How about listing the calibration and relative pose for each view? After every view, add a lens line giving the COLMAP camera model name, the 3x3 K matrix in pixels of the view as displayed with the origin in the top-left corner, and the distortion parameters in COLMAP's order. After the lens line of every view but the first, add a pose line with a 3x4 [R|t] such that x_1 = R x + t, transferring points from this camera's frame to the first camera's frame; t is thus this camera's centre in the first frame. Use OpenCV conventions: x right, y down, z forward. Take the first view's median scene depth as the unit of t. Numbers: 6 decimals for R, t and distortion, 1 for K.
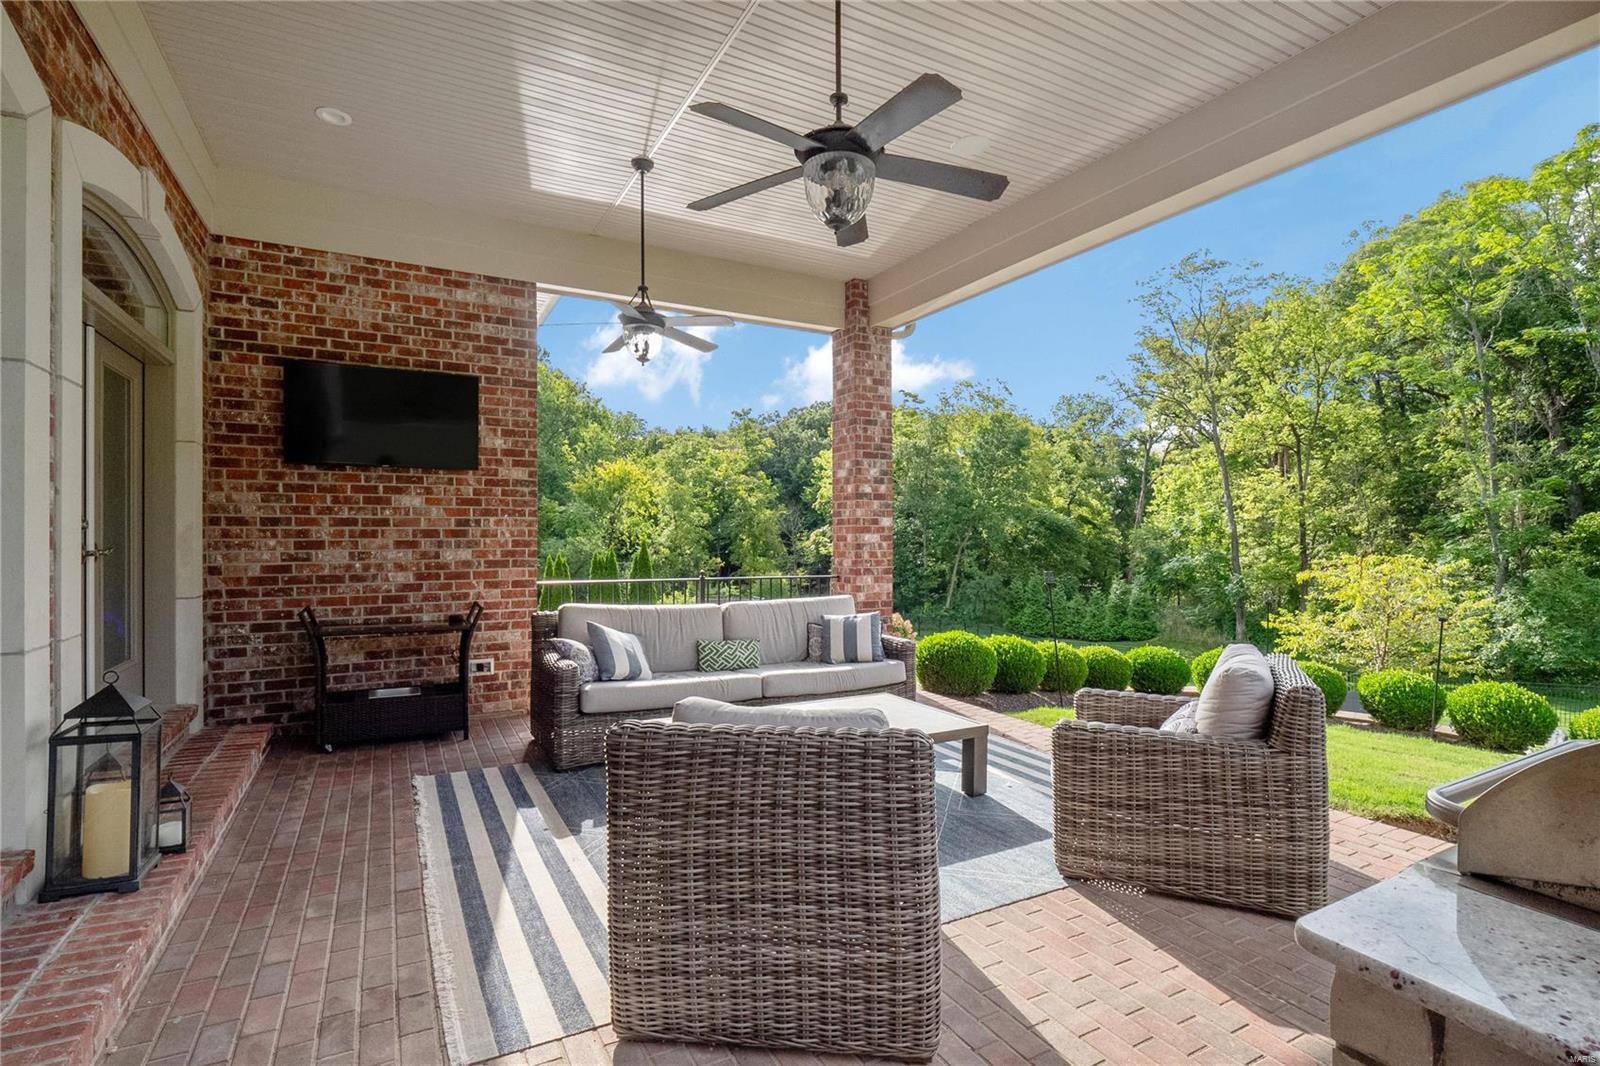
lens RADIAL K [[749.6, 0, 797.5], [0, 749.6, 530.7], [0, 0, 1]] dist [-0.010381, -0.000185]
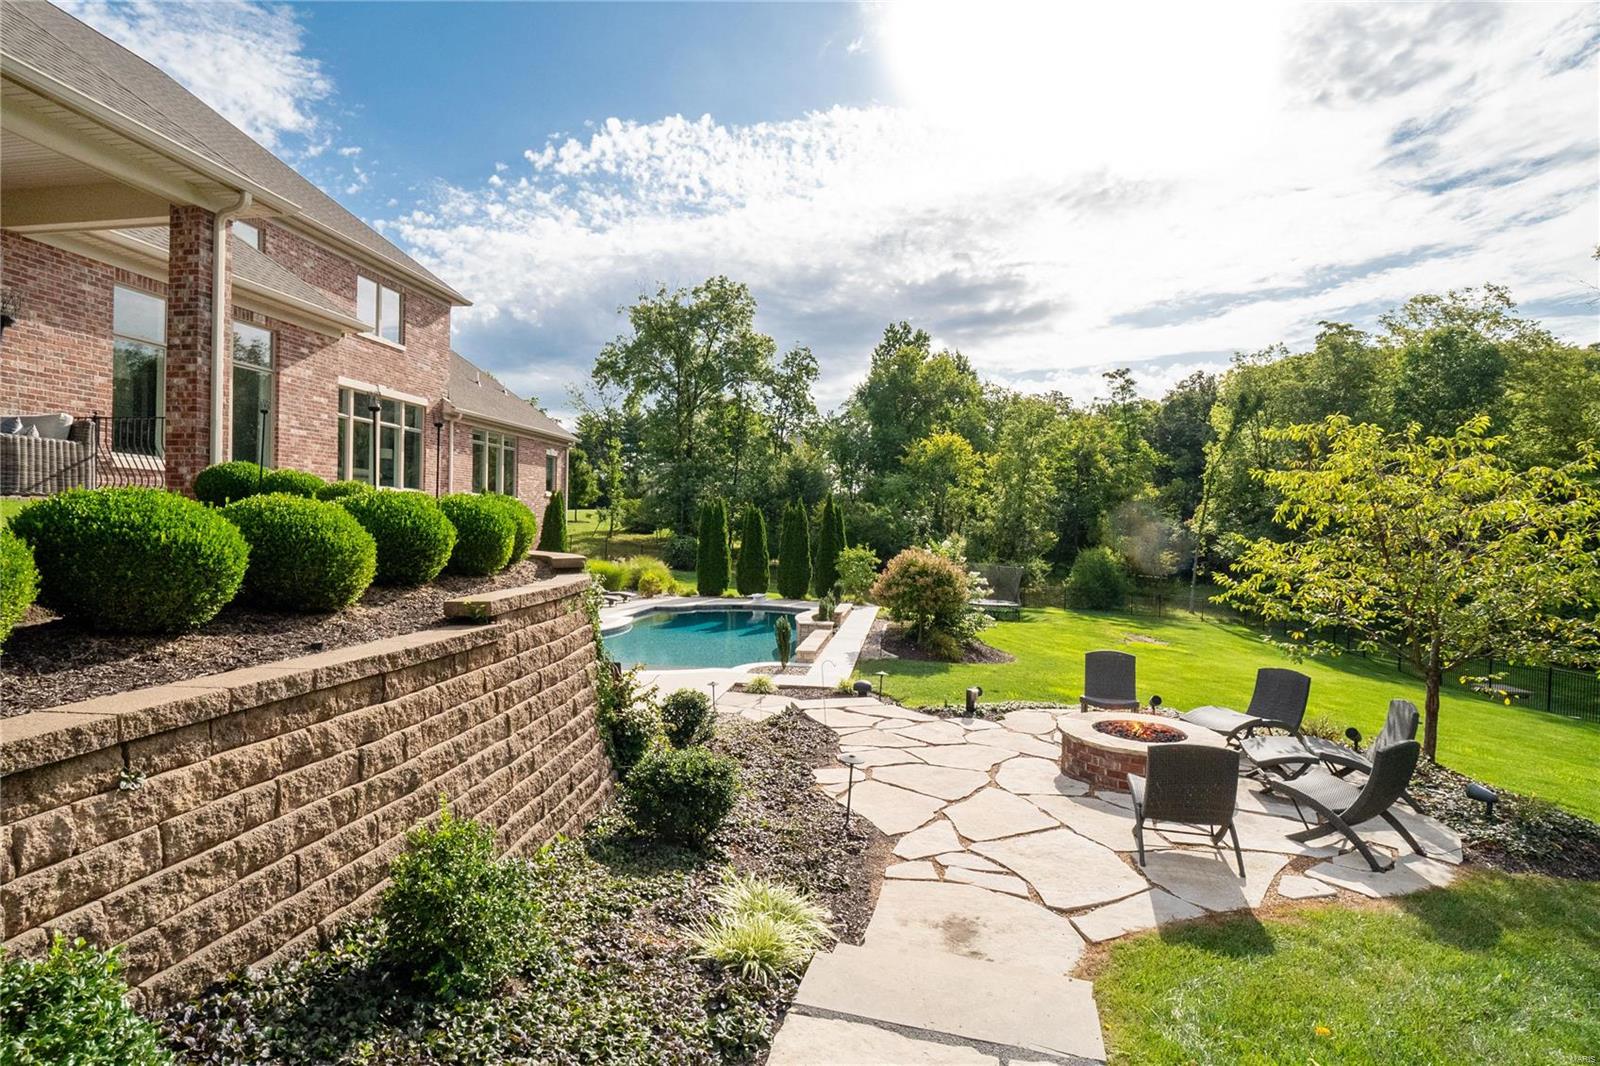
lens RADIAL K [[749.6, 0, 800.4], [0, 749.6, 530.2], [0, 0, 1]] dist [-0.010381, -0.000185]
pose [[0.794234, 0.016505, -0.607388, 2.040904], [-0.016073, 0.999852, 0.006153, 0.284167], [0.607400, 0.004876, 0.794381, 0.815764]]
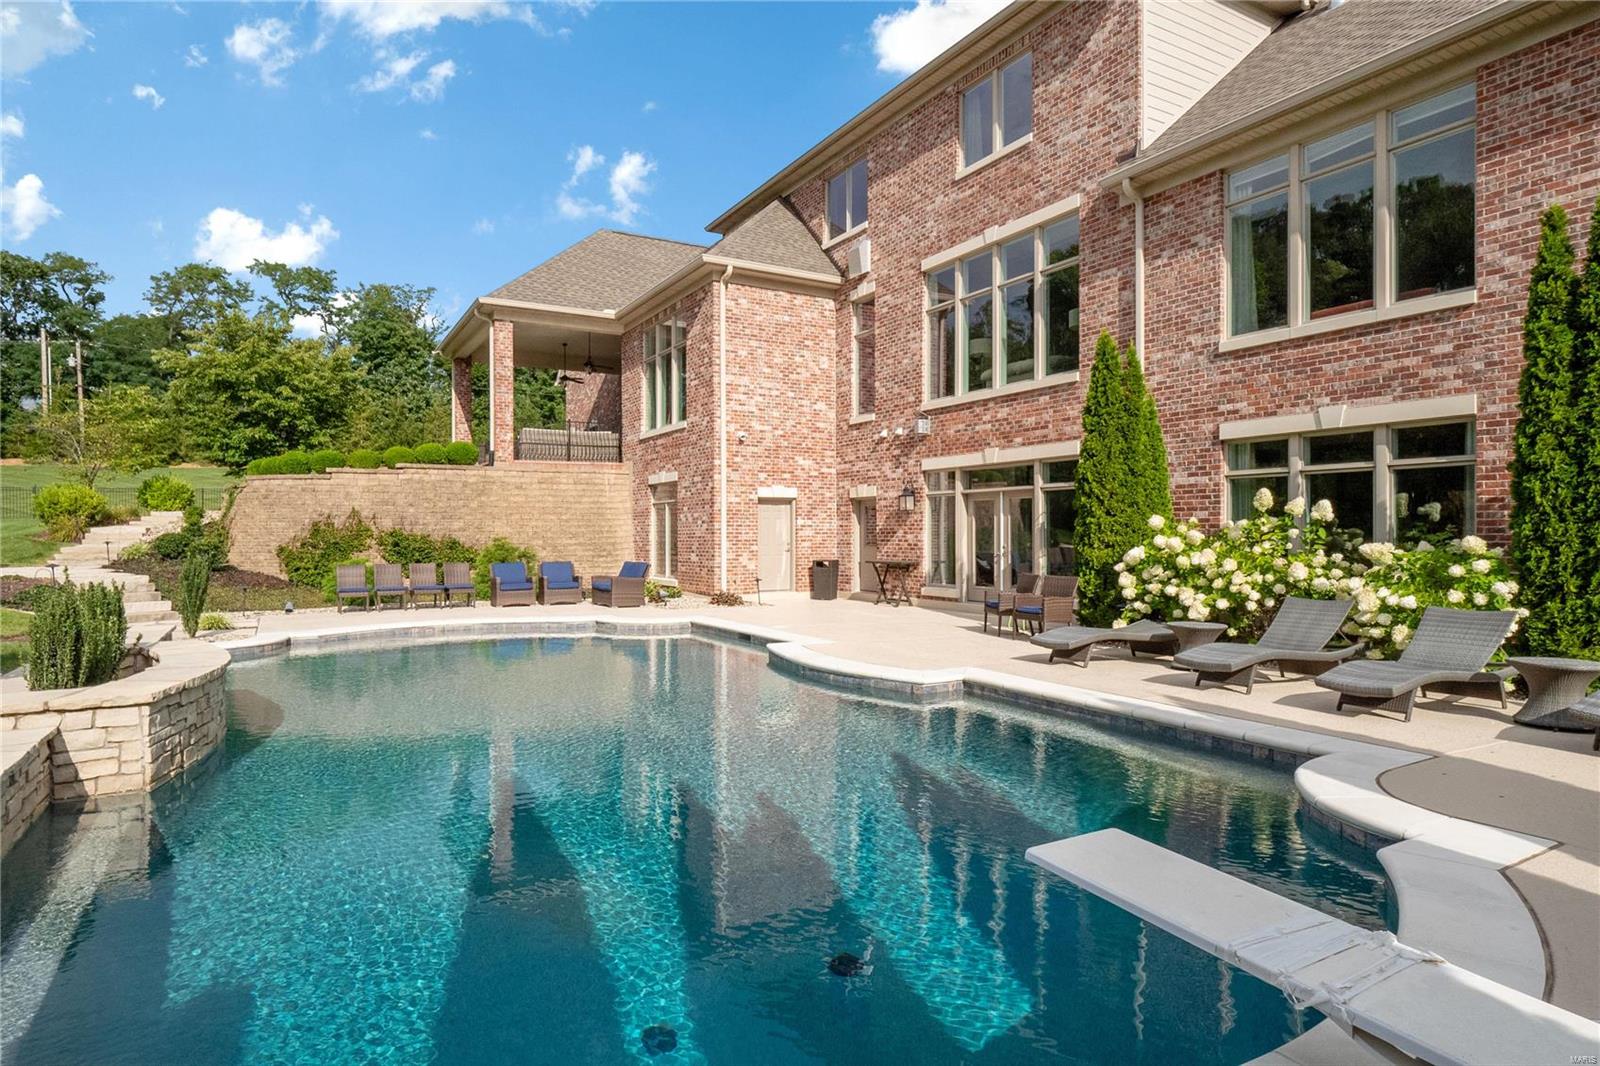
lens RADIAL K [[883.7, 0, 800.1], [0, 883.7, 529.2], [0, 0, 1]] dist [-0.000049, 0.000065]
pose [[-0.999783, 0.006023, -0.019954, -1.066690], [0.006036, 0.999982, -0.000605, 0.561187], [0.019950, -0.000725, -0.999801, 5.086719]]
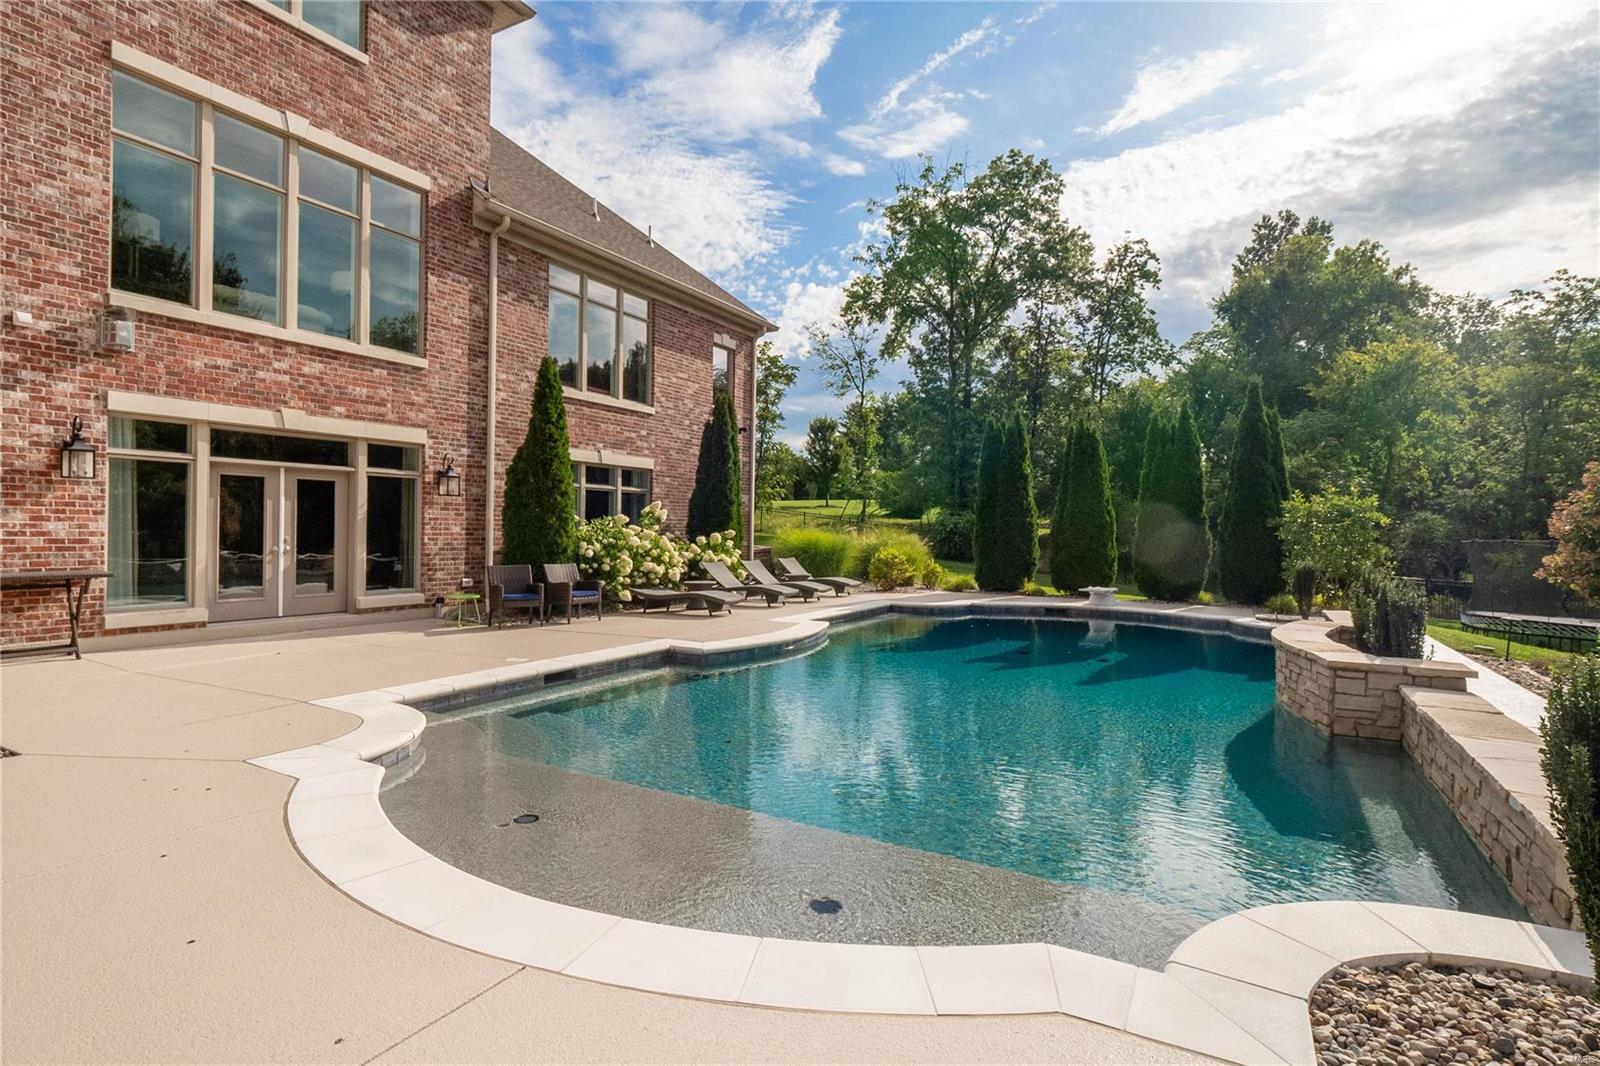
lens RADIAL K [[787.1, 0, 796.2], [0, 787.1, 541.9], [0, 0, 1]] dist [-0.014560, -0.000547]
pose [[0.522670, 0.020685, -0.852284, 0.417717], [-0.012863, 0.999783, 0.016376, 0.574418], [0.852438, 0.002403, 0.522823, 2.465669]]
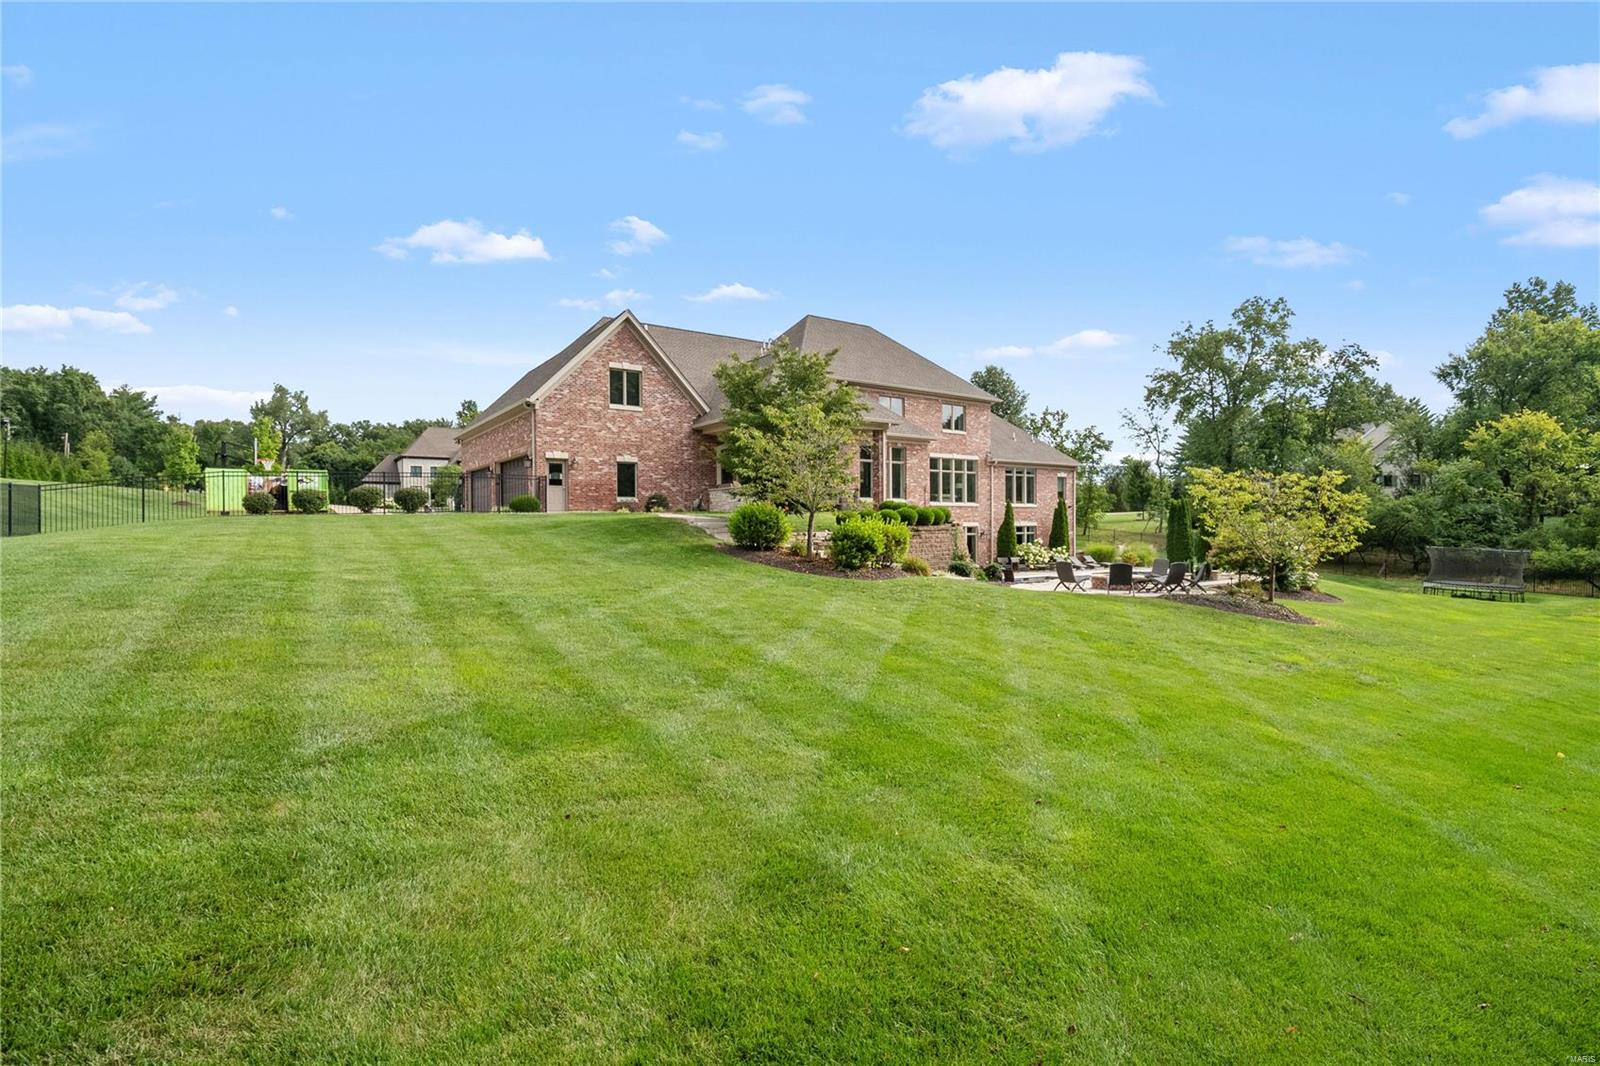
lens RADIAL K [[749.6, 0, 795.4], [0, 749.6, 533.8], [0, 0, 1]] dist [-0.010381, -0.000185]
pose [[0.099240, 0.009061, -0.995022, 5.475118], [0.007033, 0.999927, 0.009807, 0.354343], [0.995039, -0.007971, 0.099169, 0.127718]]
